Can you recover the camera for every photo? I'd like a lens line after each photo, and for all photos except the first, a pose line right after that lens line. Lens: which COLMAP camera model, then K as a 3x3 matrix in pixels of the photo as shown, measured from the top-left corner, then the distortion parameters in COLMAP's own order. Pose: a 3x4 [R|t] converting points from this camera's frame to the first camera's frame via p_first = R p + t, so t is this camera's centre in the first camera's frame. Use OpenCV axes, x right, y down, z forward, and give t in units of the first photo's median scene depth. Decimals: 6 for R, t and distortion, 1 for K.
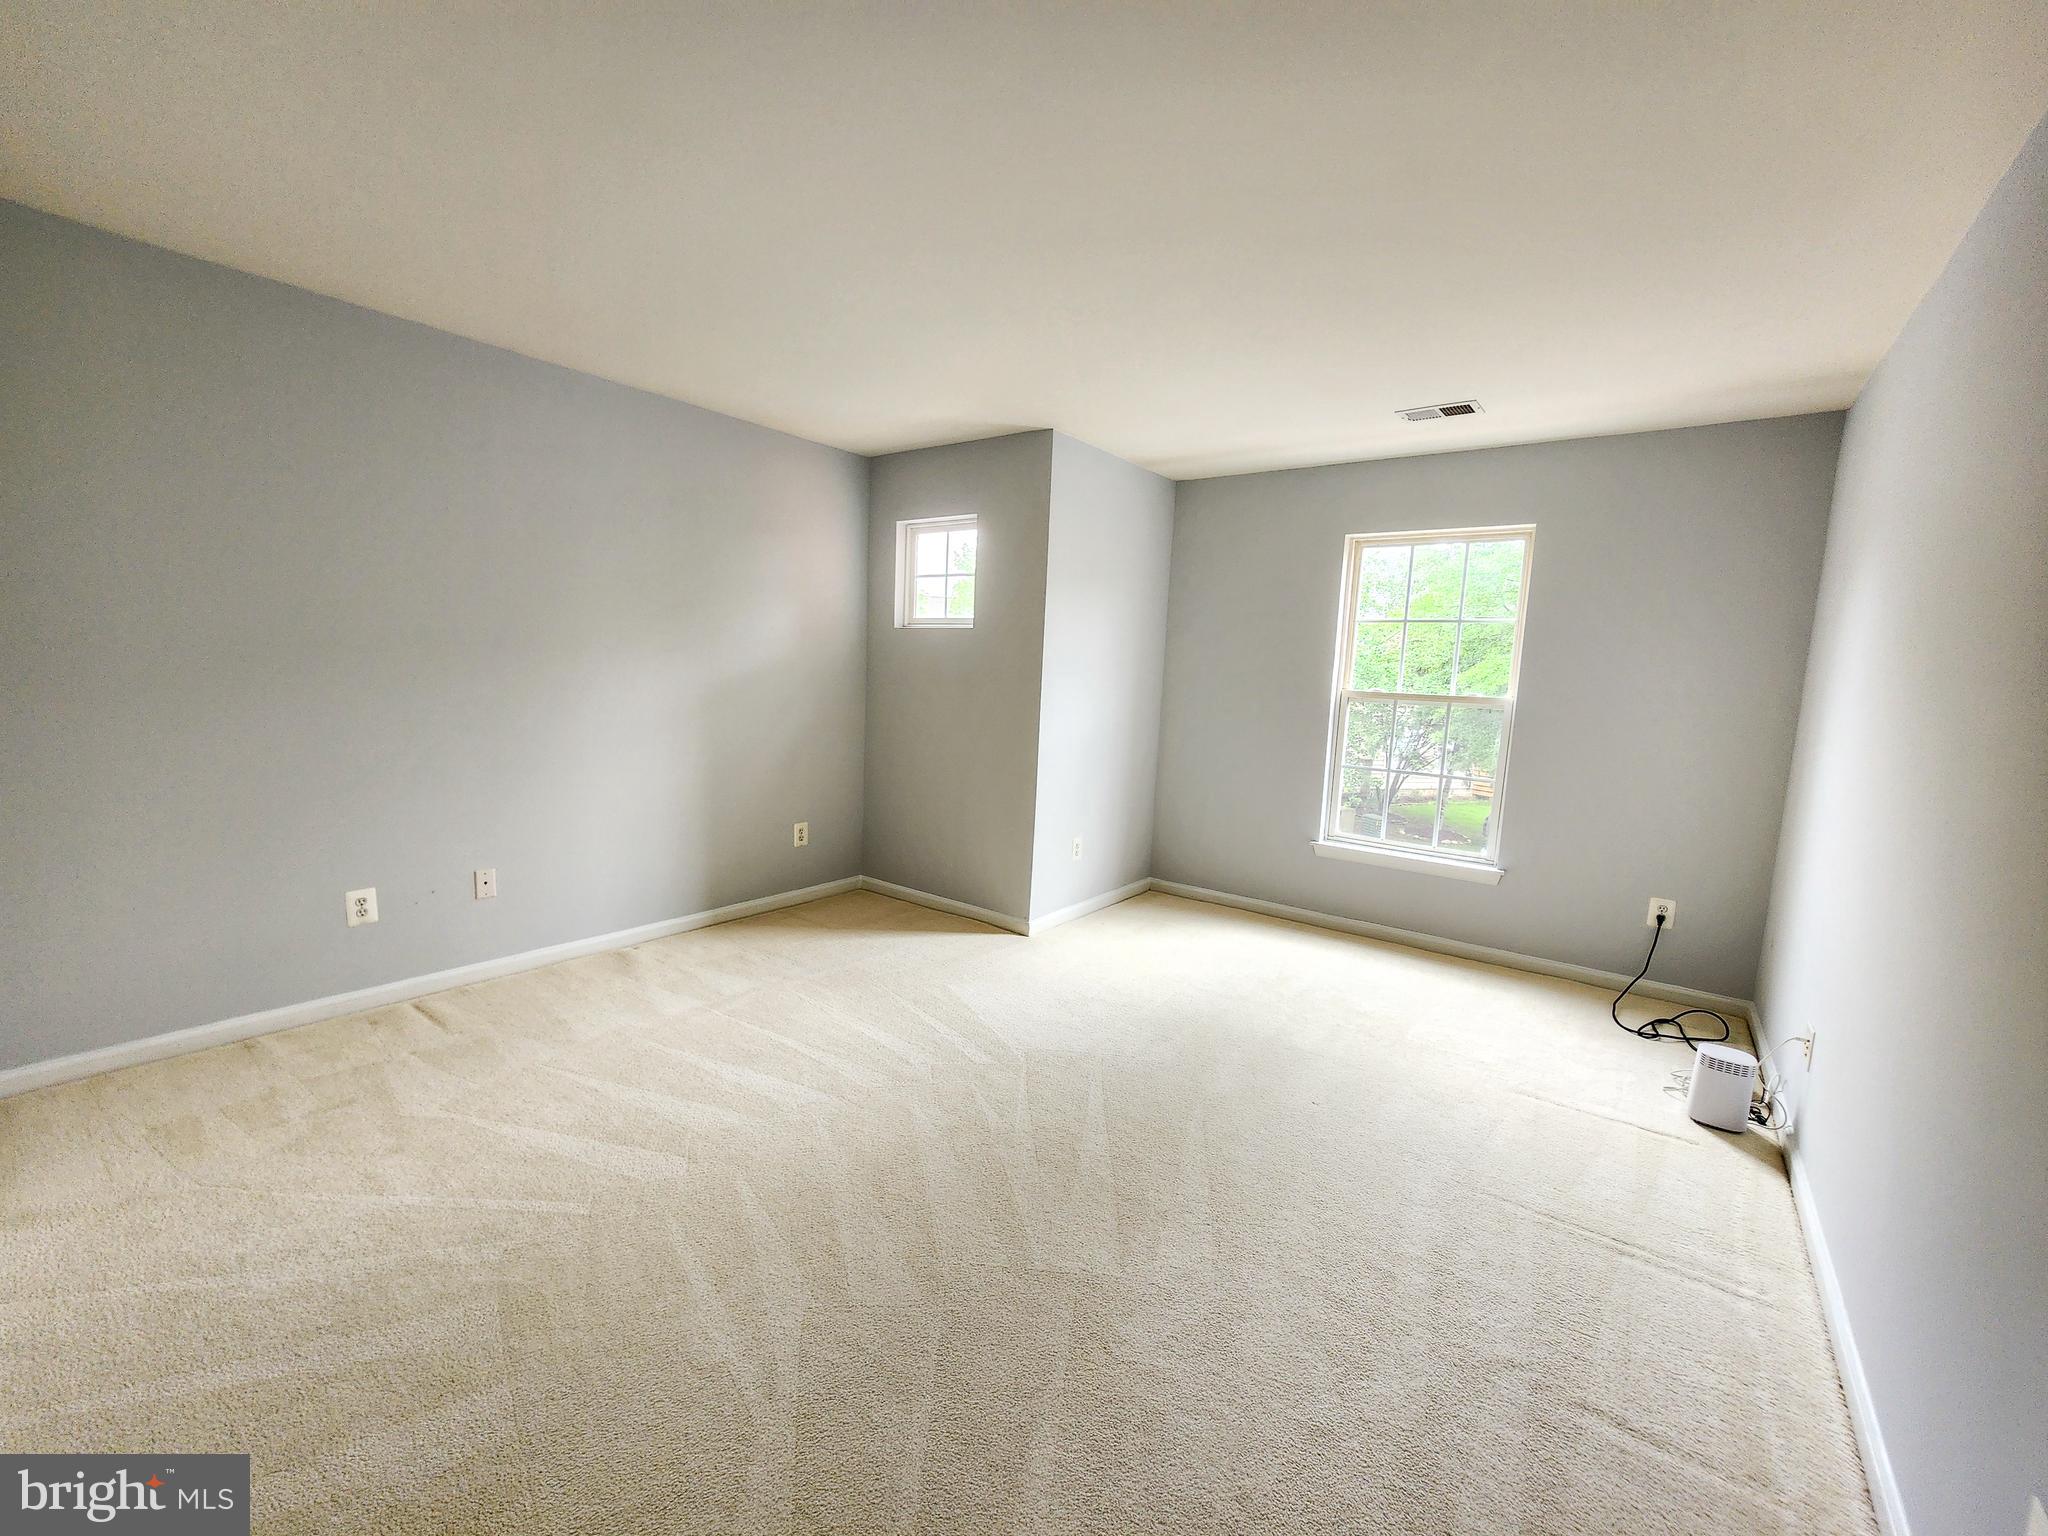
lens RADIAL K [[843.6, 0, 1024.0], [0, 843.6, 768.0], [0, 0, 1]] dist [-0.000967, -0.000097]
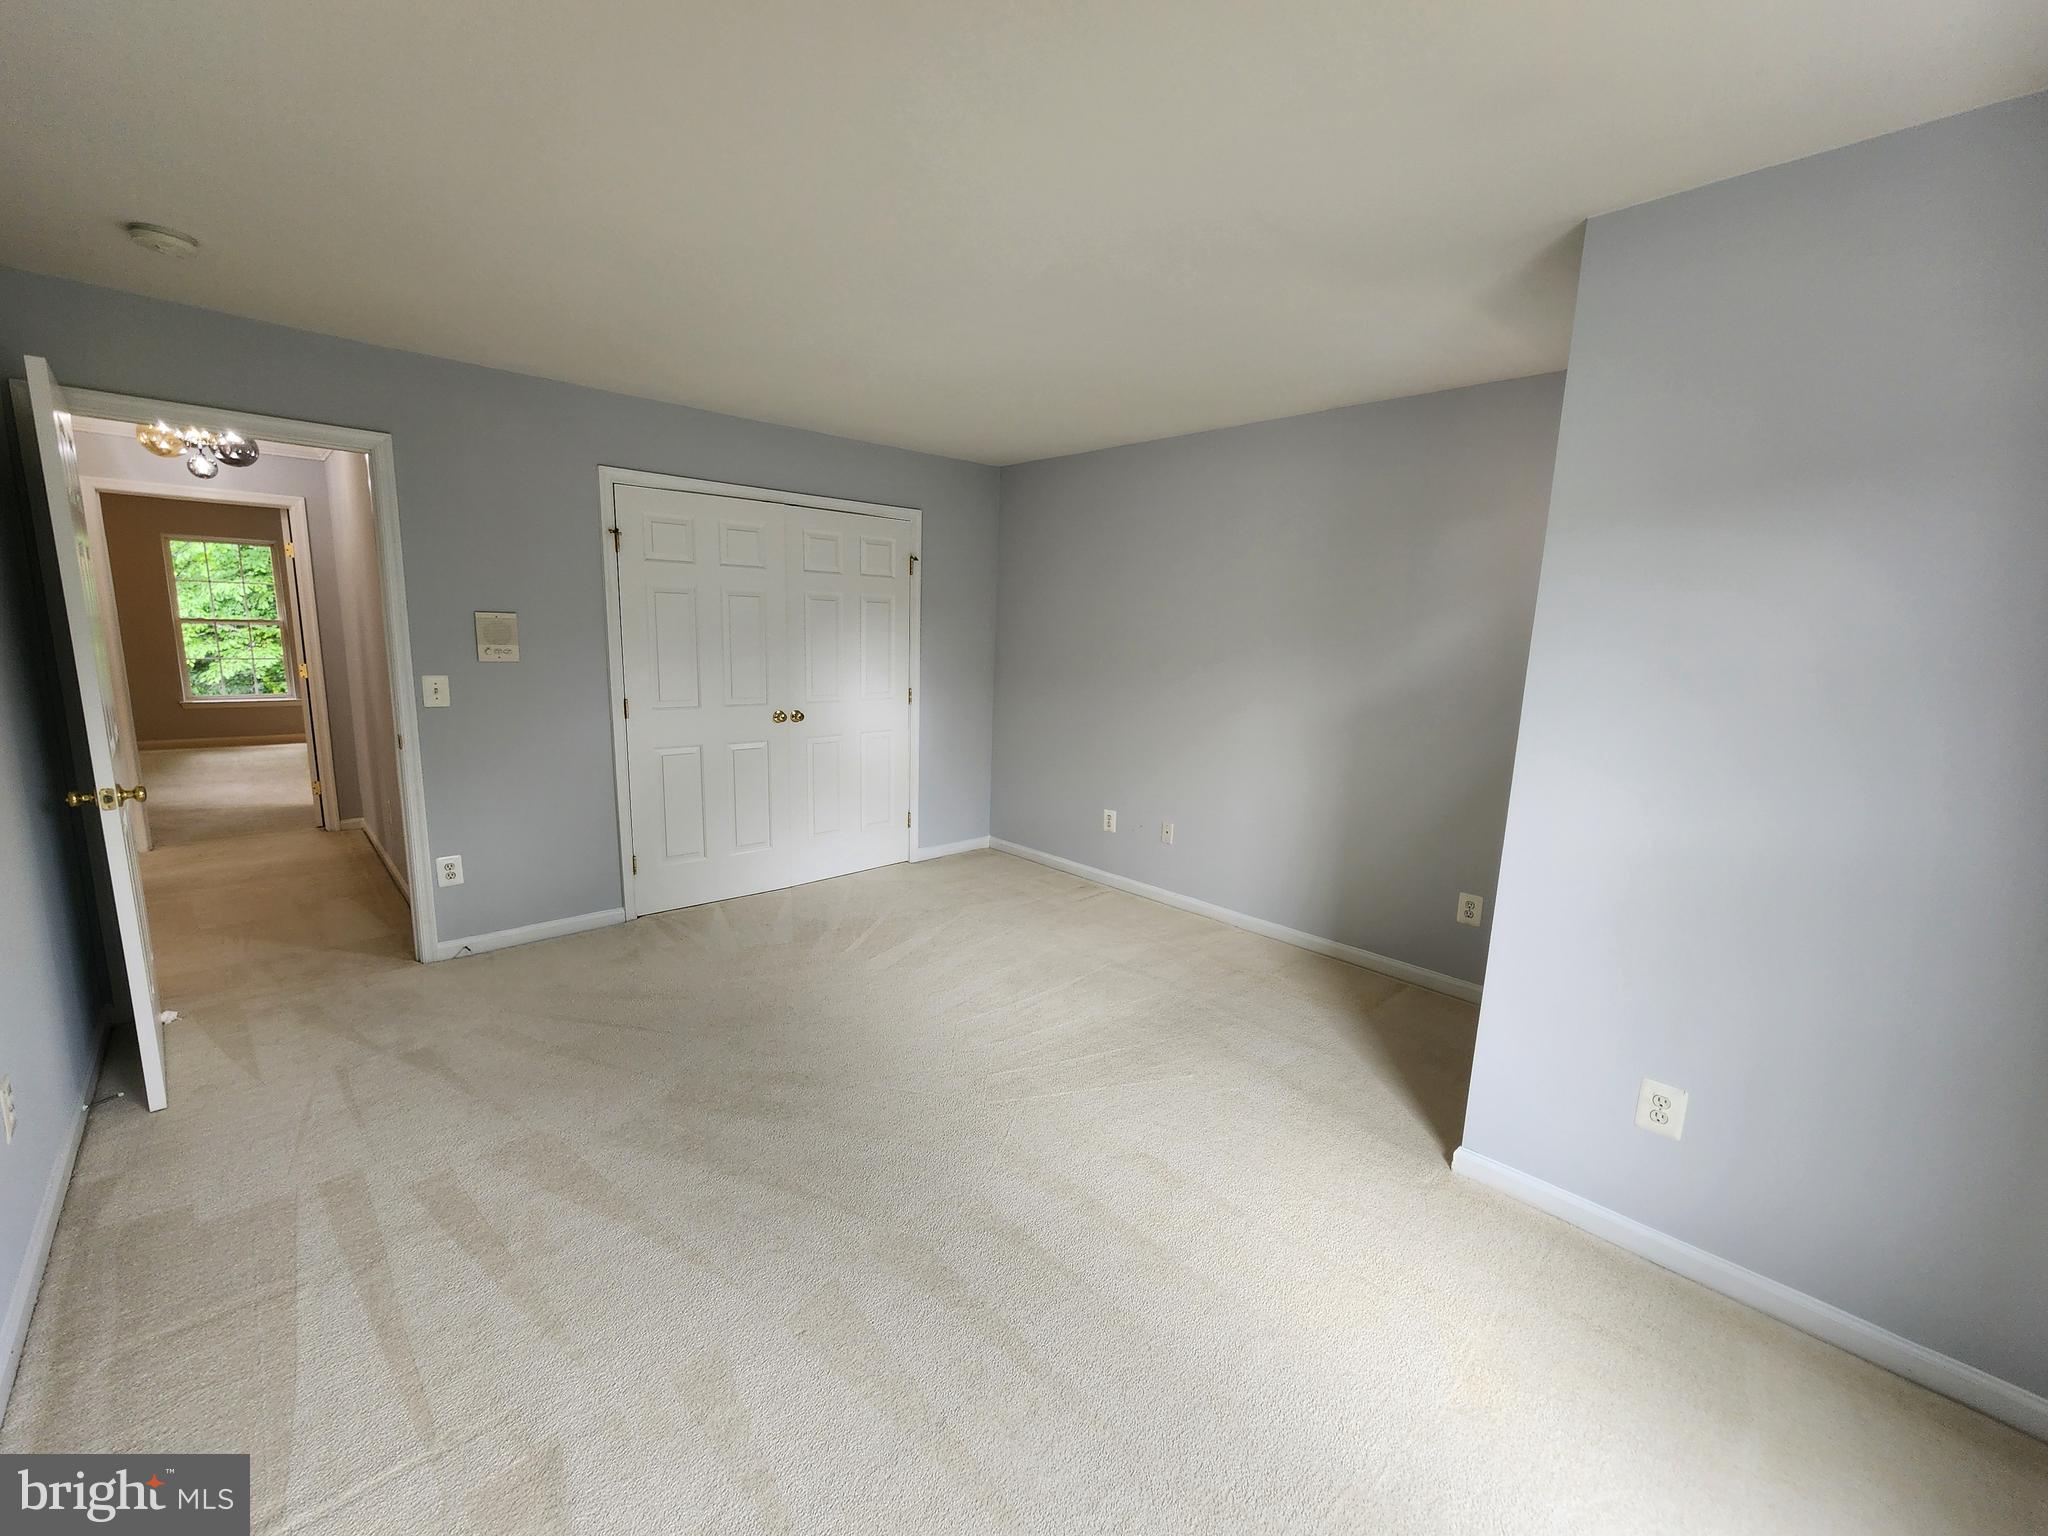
lens RADIAL K [[843.6, 0, 1024.0], [0, 843.6, 768.0], [0, 0, 1]] dist [-0.000967, -0.000097]
pose [[-0.169969, 0.114127, -0.978818, 0.792204], [-0.158563, 0.977162, 0.141468, -0.133477], [0.972609, 0.179249, -0.147991, 1.035779]]
